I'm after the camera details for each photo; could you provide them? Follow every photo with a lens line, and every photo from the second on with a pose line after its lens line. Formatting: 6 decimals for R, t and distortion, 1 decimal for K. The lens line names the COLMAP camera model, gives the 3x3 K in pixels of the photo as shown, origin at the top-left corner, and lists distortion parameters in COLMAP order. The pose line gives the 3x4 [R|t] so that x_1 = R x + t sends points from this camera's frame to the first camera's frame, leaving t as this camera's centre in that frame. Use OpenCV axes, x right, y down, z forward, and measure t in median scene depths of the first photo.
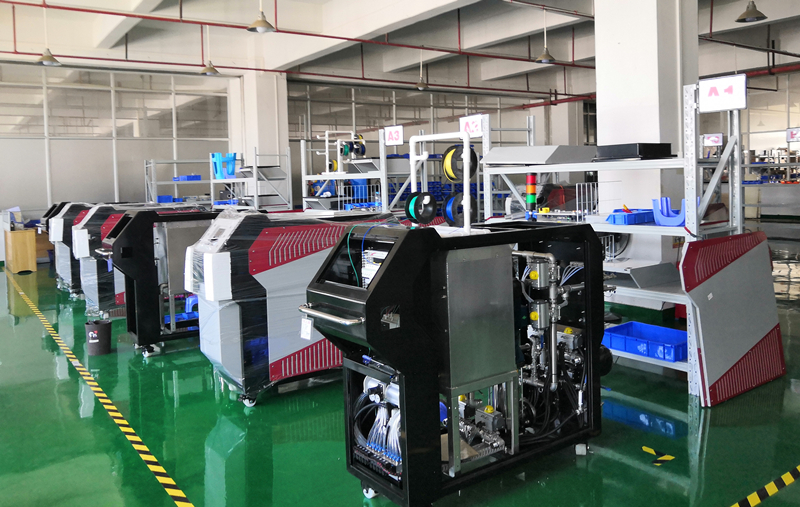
lens RADIAL K [[642.2, 0, 376.0], [0, 642.2, 199.0], [0, 0, 1]] dist [-0.005152, -0.003678]
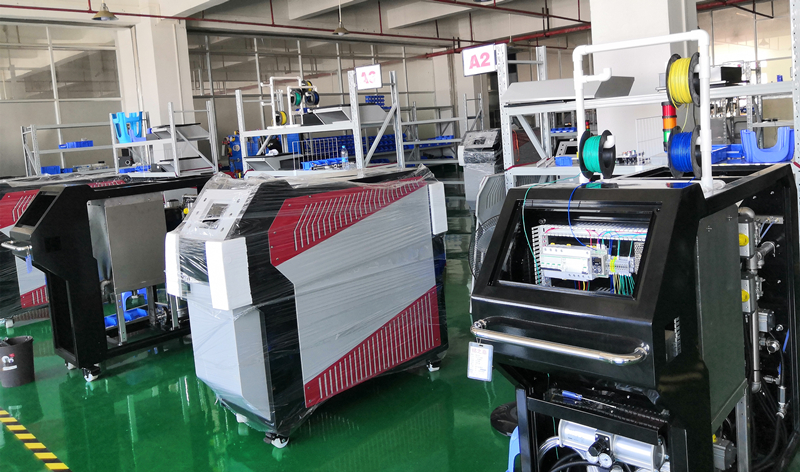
lens RADIAL K [[625.3, 0, 390.2], [0, 625.3, 179.5], [0, 0, 1]] dist [-0.026360, 0.010142]
pose [[0.975413, -0.065111, 0.210549, -0.158665], [0.056589, 0.997325, 0.046257, -0.001064], [-0.212998, -0.033205, 0.976488, 0.234776]]
